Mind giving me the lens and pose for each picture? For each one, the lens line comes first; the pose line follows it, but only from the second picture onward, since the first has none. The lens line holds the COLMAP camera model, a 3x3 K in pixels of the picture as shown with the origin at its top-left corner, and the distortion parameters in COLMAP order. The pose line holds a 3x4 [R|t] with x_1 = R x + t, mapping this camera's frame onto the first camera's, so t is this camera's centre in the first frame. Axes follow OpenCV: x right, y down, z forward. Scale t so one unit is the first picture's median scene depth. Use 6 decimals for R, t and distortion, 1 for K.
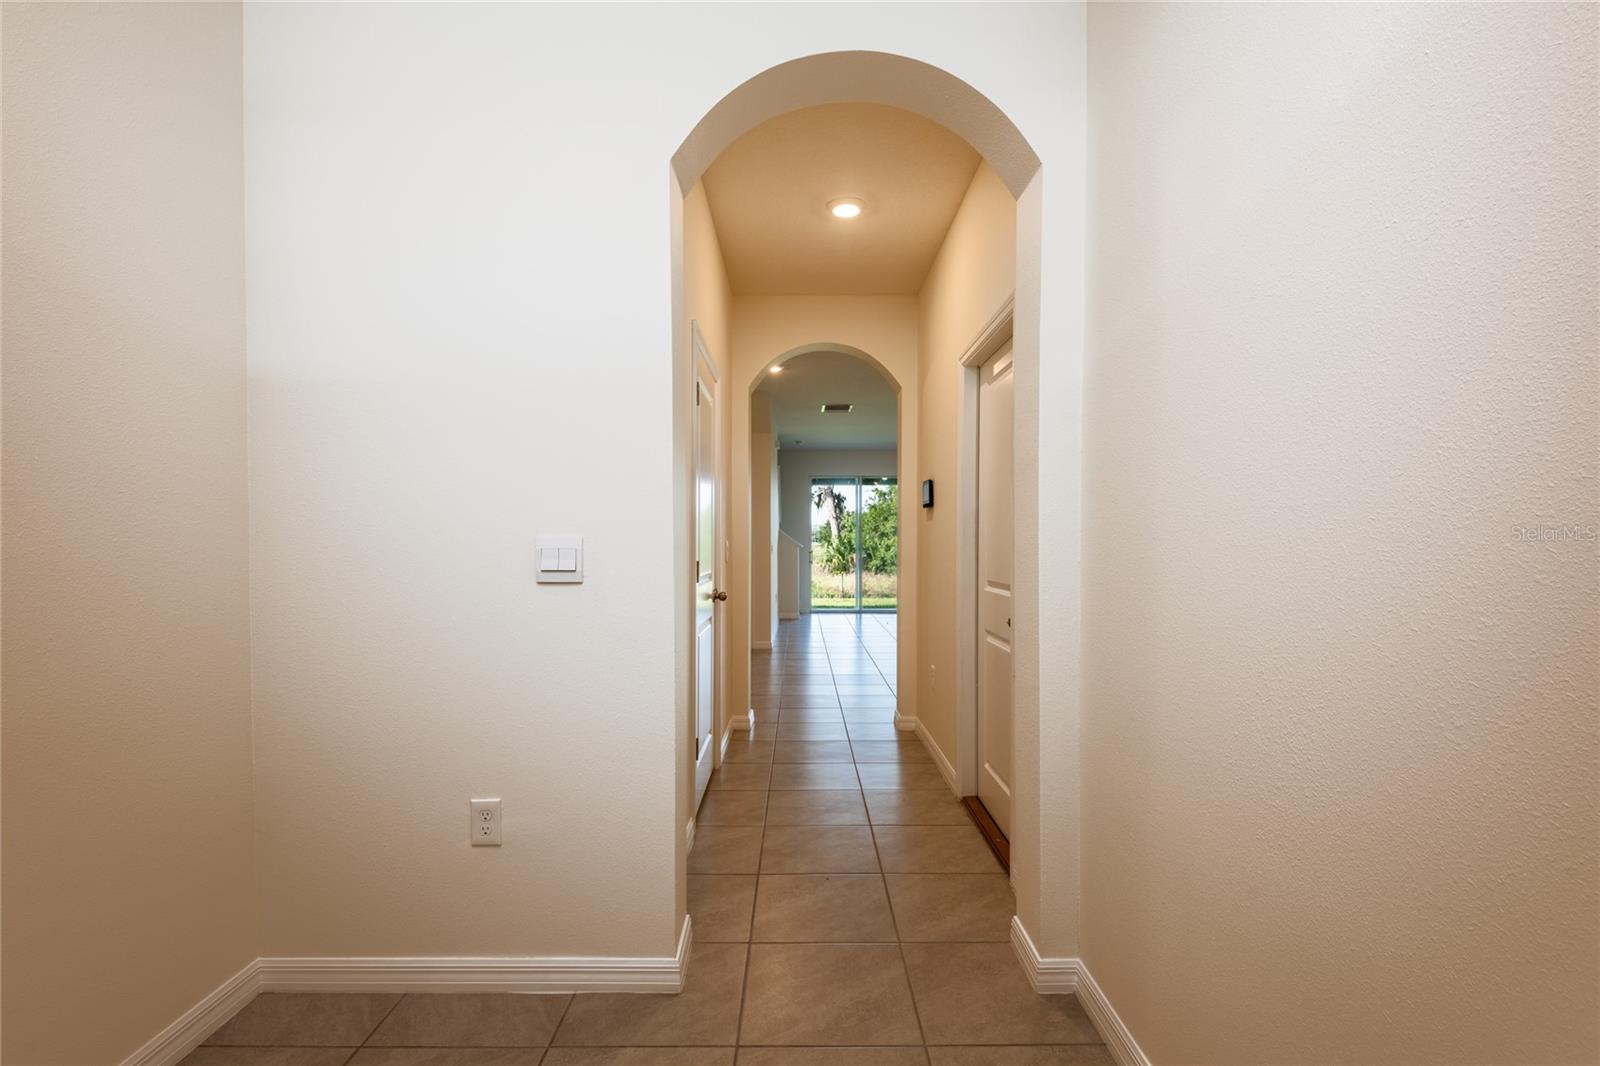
lens RADIAL K [[724.6, 0, 807.4], [0, 724.6, 525.6], [0, 0, 1]] dist [0.028080, -0.016032]
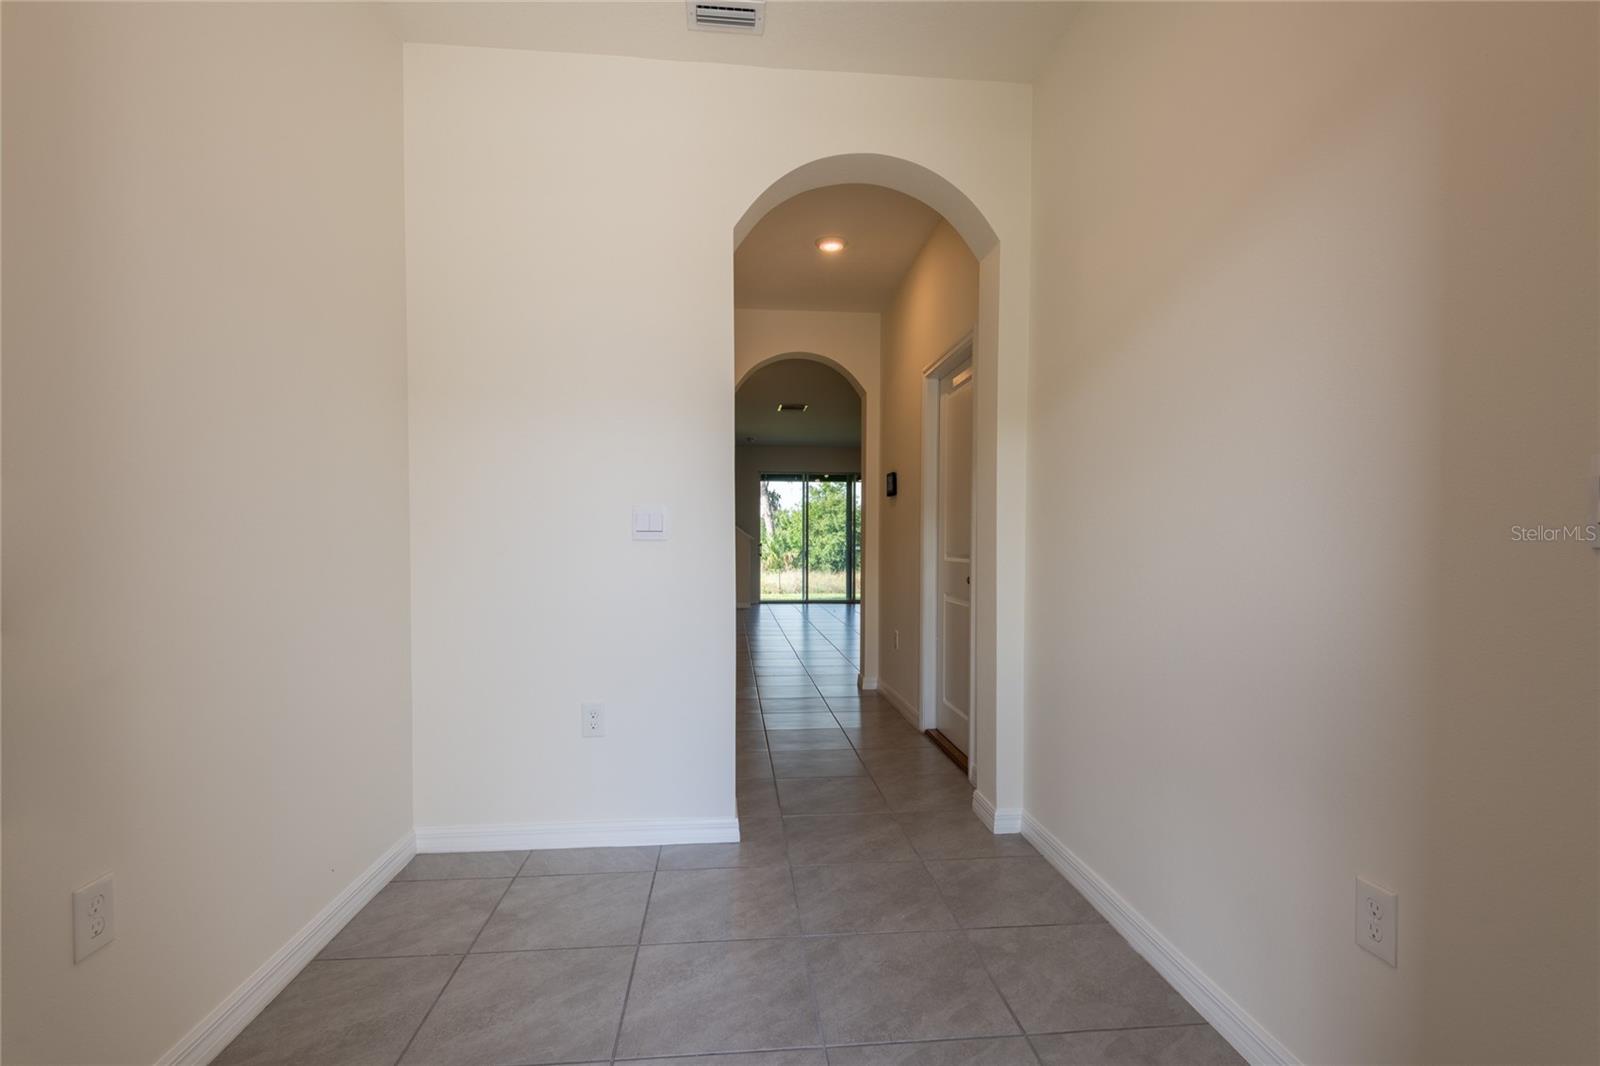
lens RADIAL K [[724.6, 0, 807.4], [0, 724.6, 525.6], [0, 0, 1]] dist [0.028080, -0.016032]
pose [[0.995893, 0.000133, 0.090540, -0.067141], [-0.000373, 0.999996, 0.002633, 0.019037], [-0.090540, -0.002656, 0.995889, -0.140295]]
